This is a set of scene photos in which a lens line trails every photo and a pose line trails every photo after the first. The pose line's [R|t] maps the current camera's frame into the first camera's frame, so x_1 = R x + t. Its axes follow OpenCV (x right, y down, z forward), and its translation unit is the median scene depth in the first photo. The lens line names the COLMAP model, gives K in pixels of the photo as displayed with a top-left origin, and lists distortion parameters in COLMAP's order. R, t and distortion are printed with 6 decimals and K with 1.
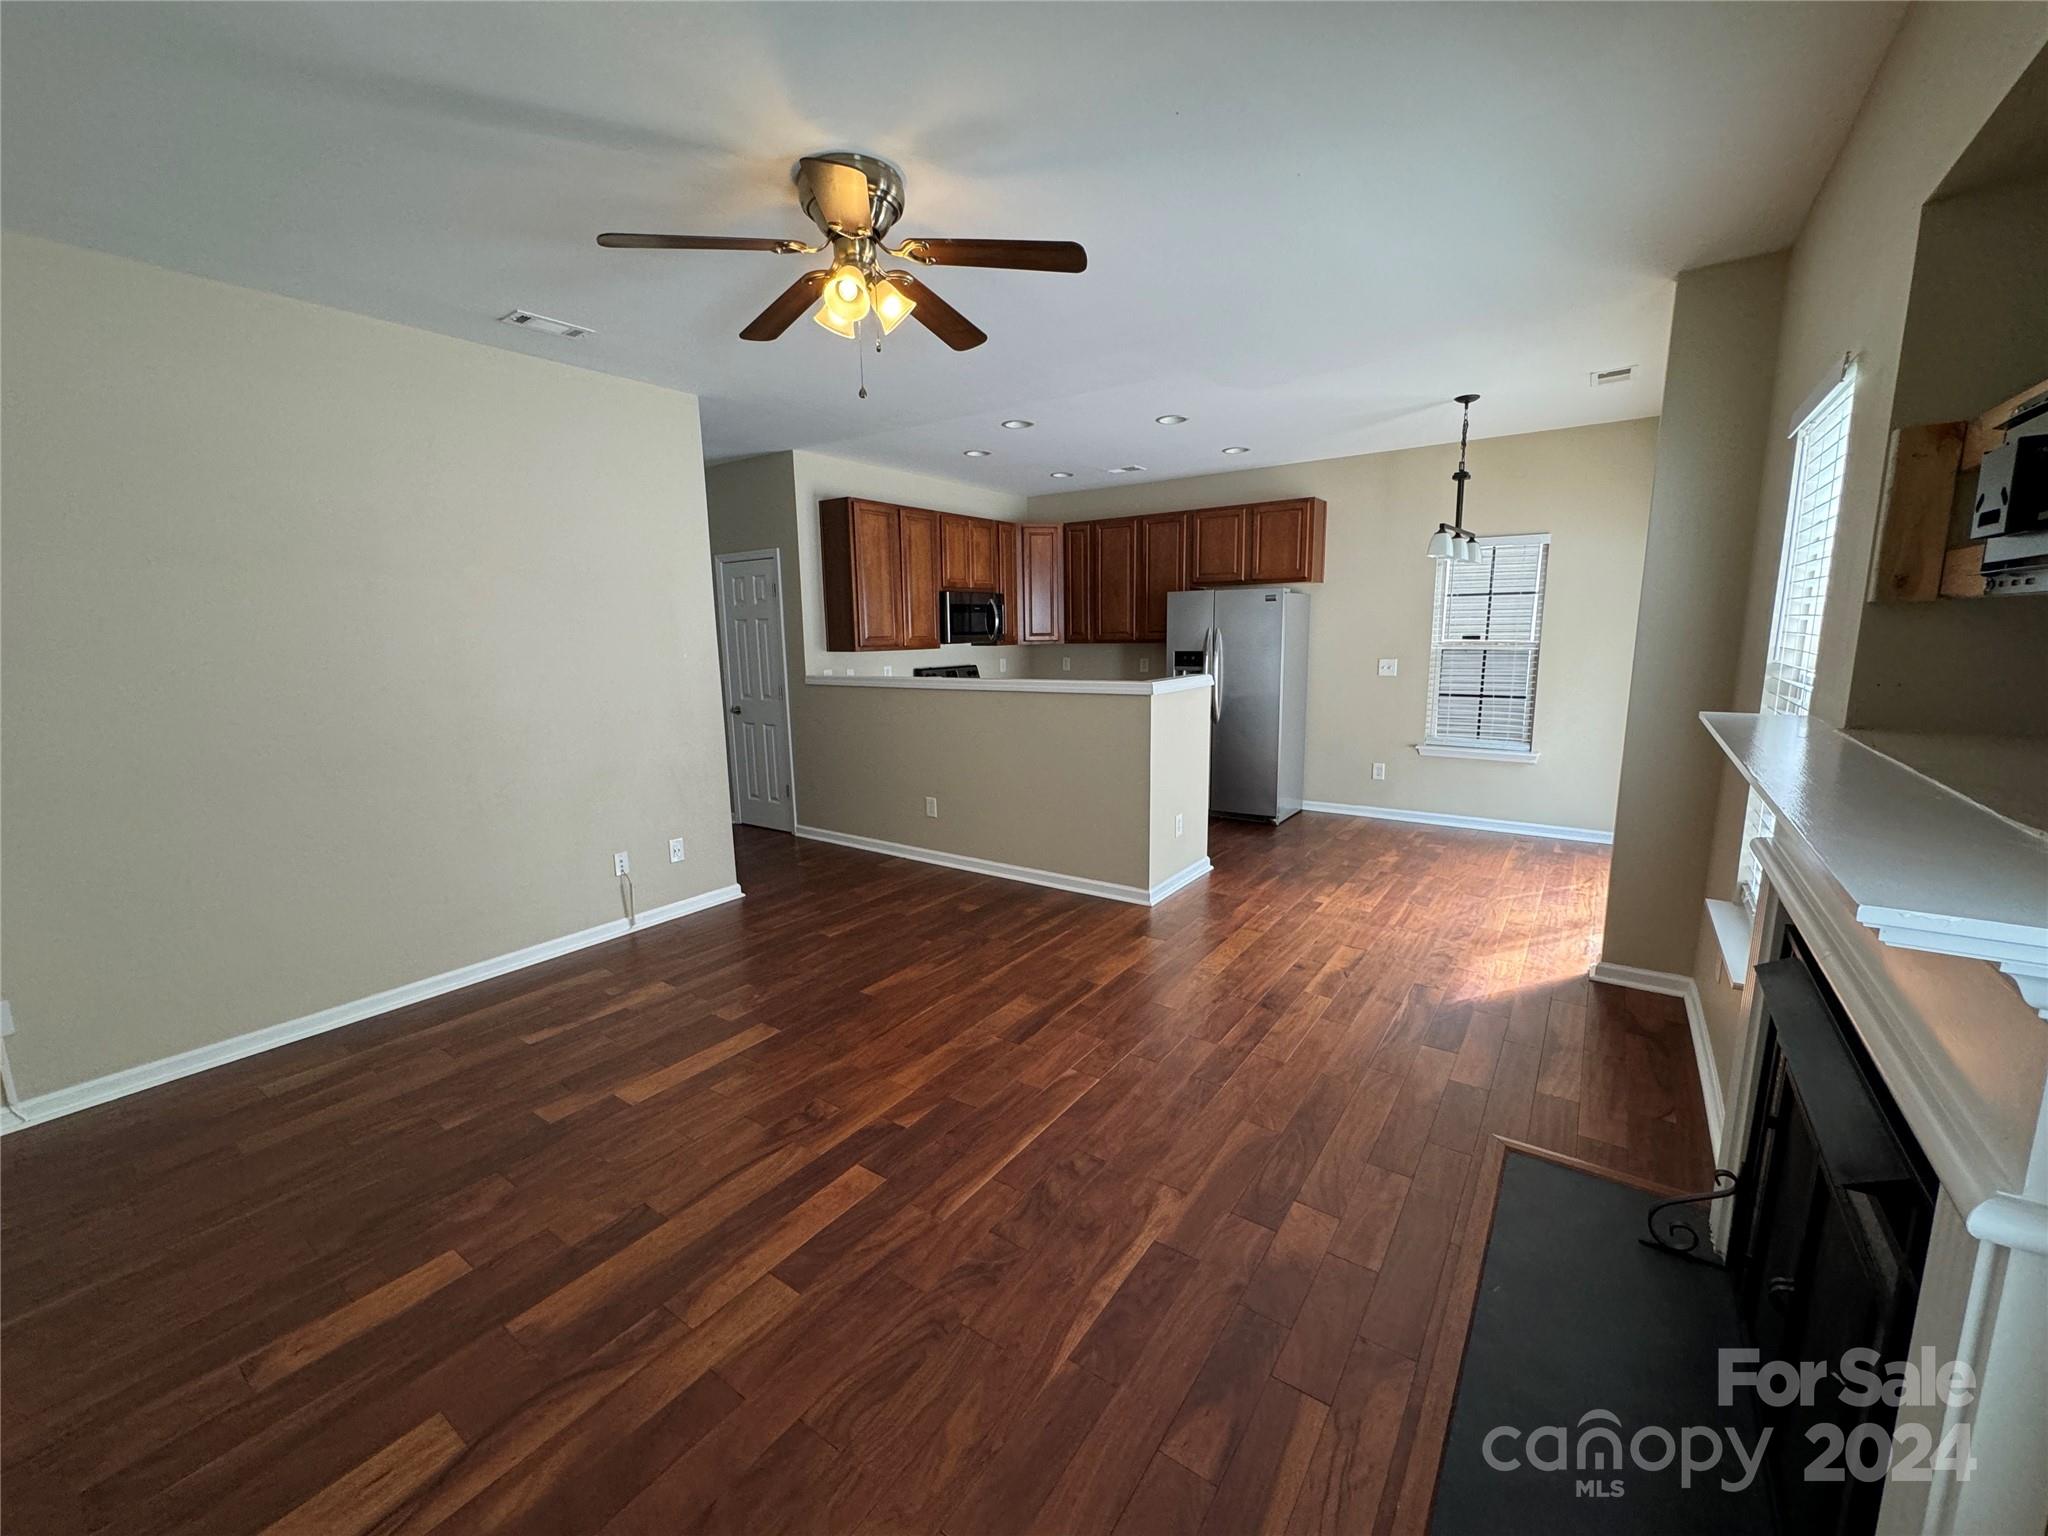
lens RADIAL K [[820.9, 0, 1036.9], [0, 820.9, 764.9], [0, 0, 1]] dist [-0.001153, 0.000690]
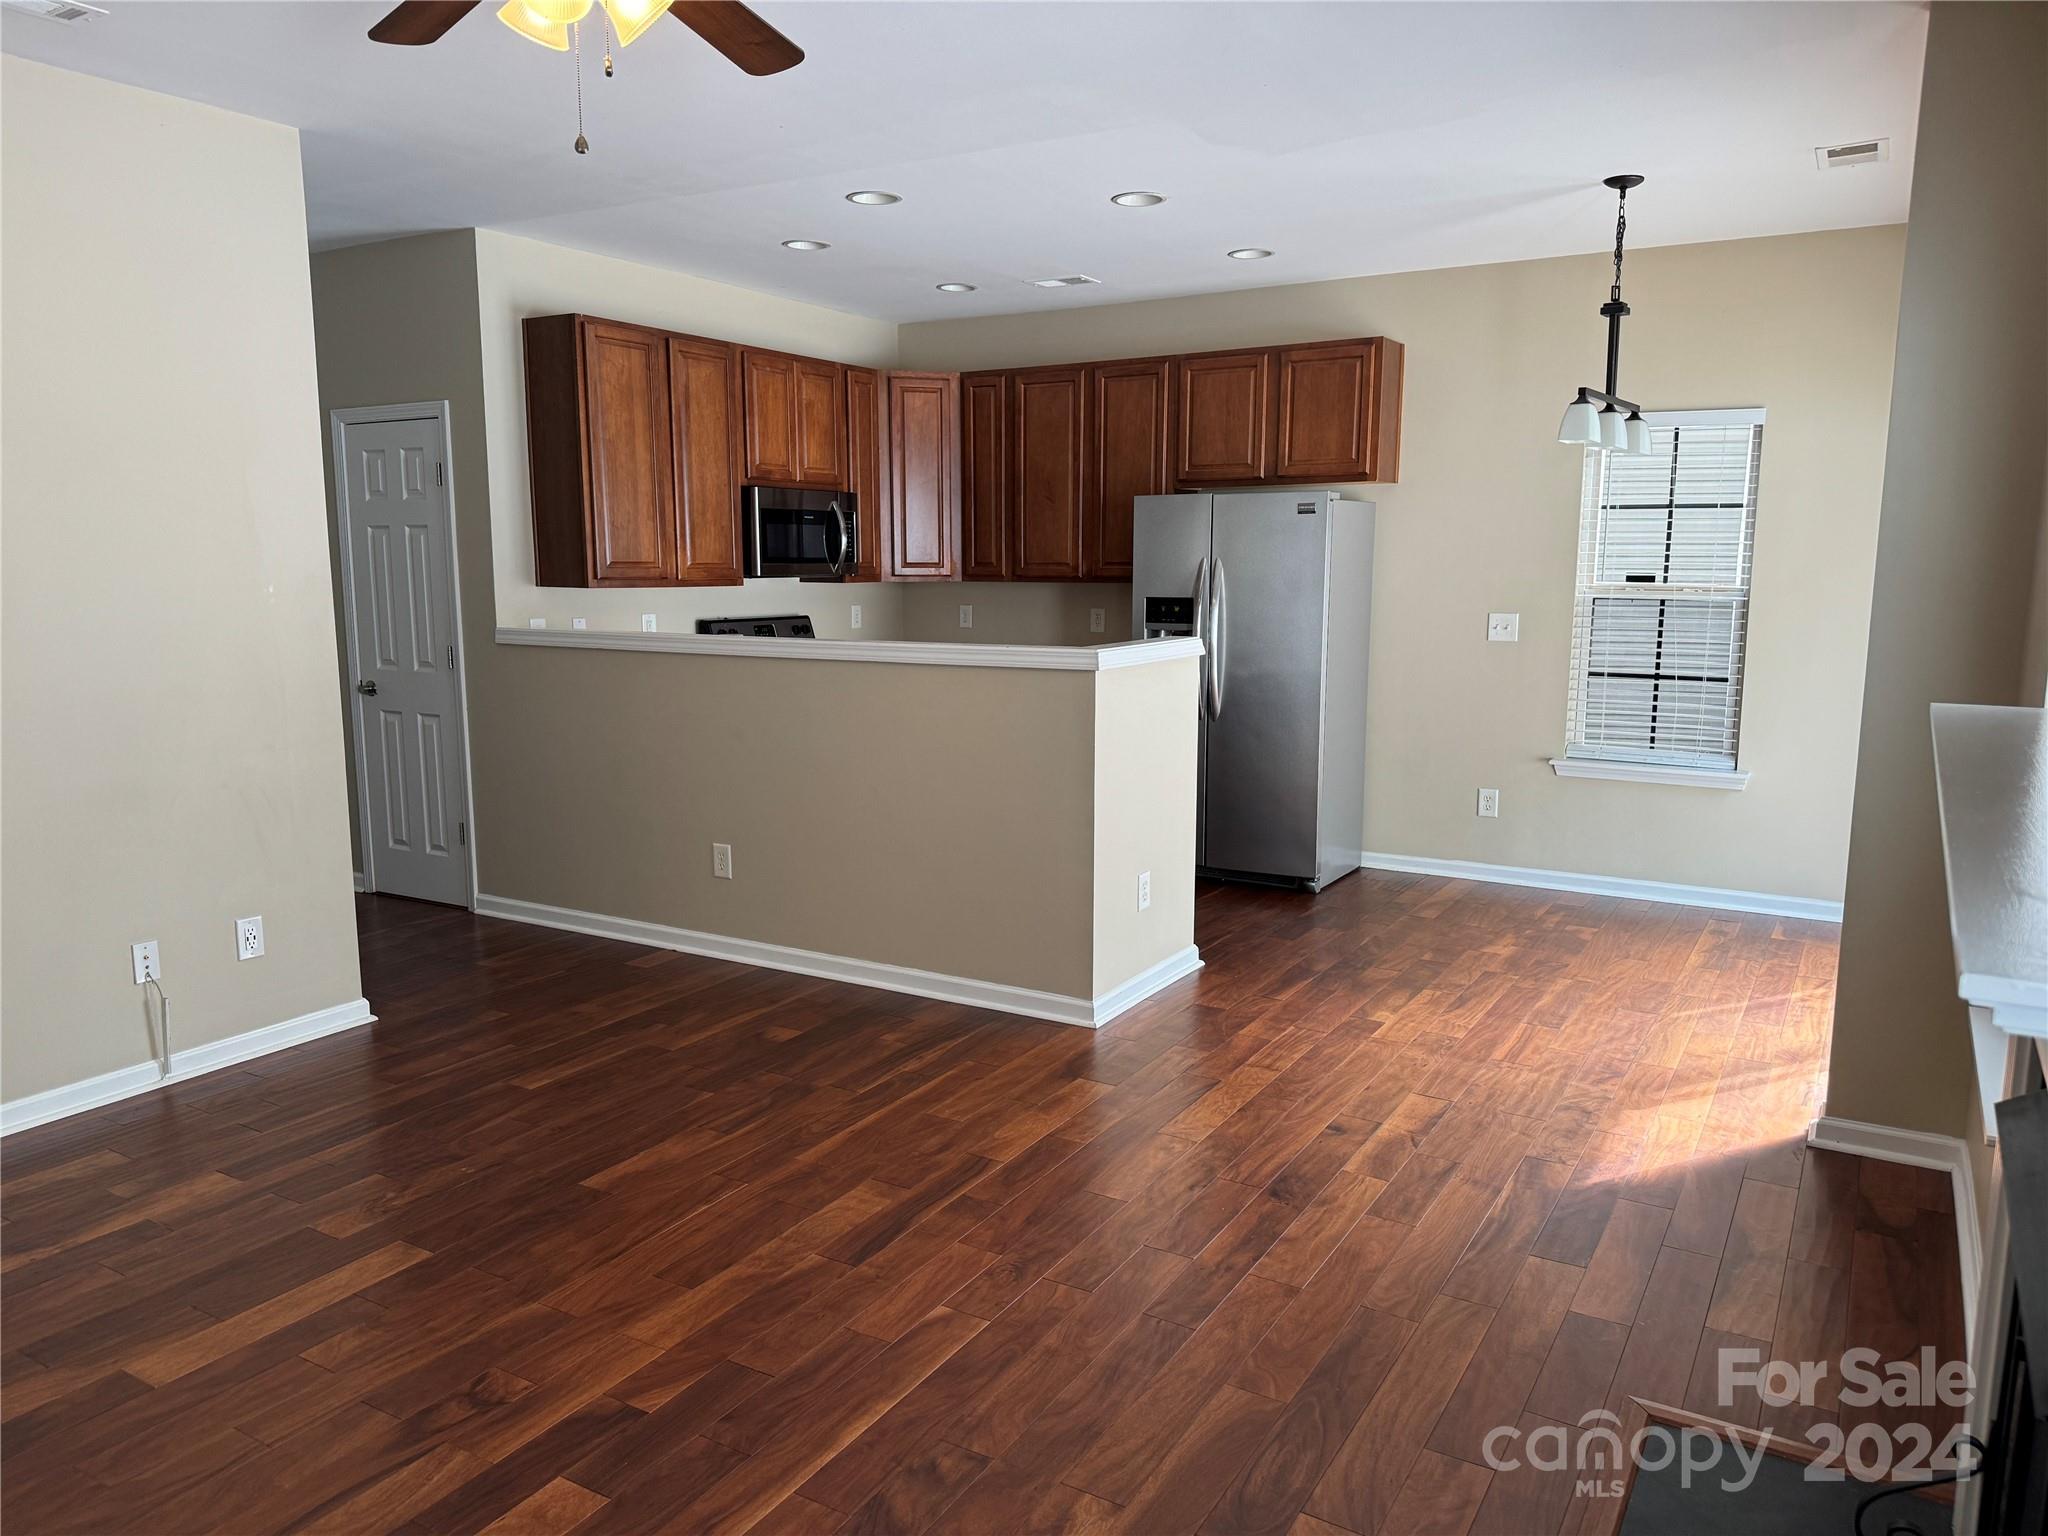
lens RADIAL K [[1438.1, 0, 1033.0], [0, 1438.1, 775.8], [0, 0, 1]] dist [0.051174, -0.060887]
pose [[0.997347, 0.005531, 0.072589, 0.019735], [-0.004680, 0.999918, -0.011890, 0.003512], [-0.072649, 0.011519, 0.997291, -0.024775]]
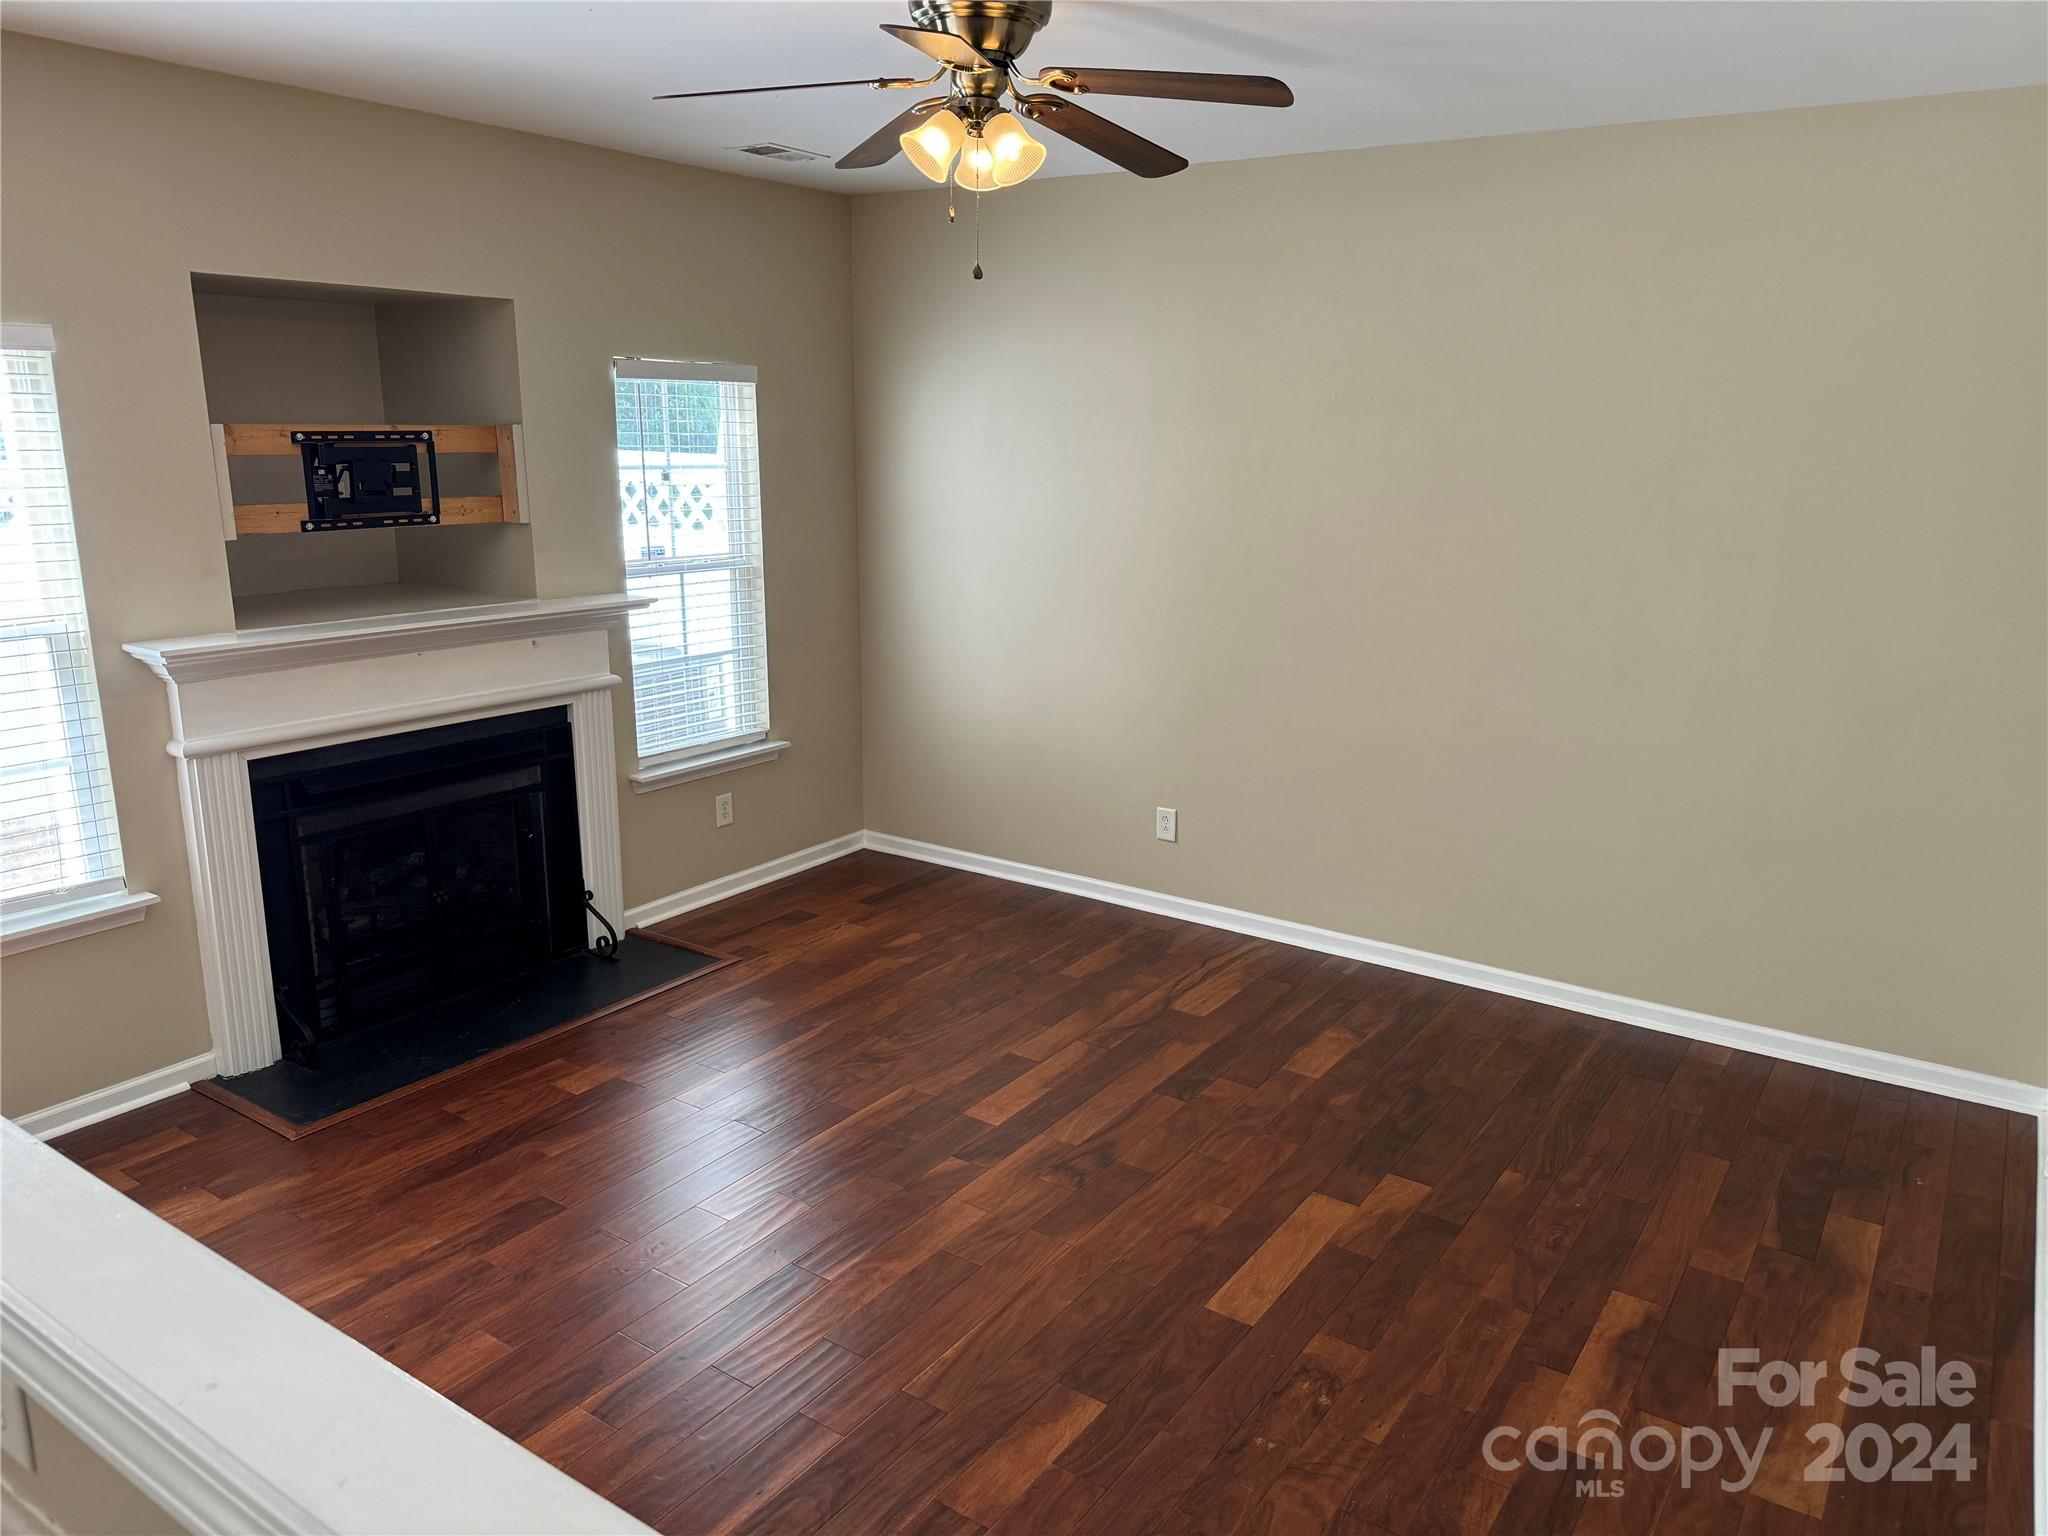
lens RADIAL K [[1438.1, 0, 1025.4], [0, 1438.1, 768.1], [0, 0, 1]] dist [0.051174, -0.060887]
pose [[-0.999996, 0.002626, -0.000488, -0.139648], [0.002234, 0.922282, 0.386512, -0.302581], [0.001465, 0.386510, -0.922284, 1.323891]]
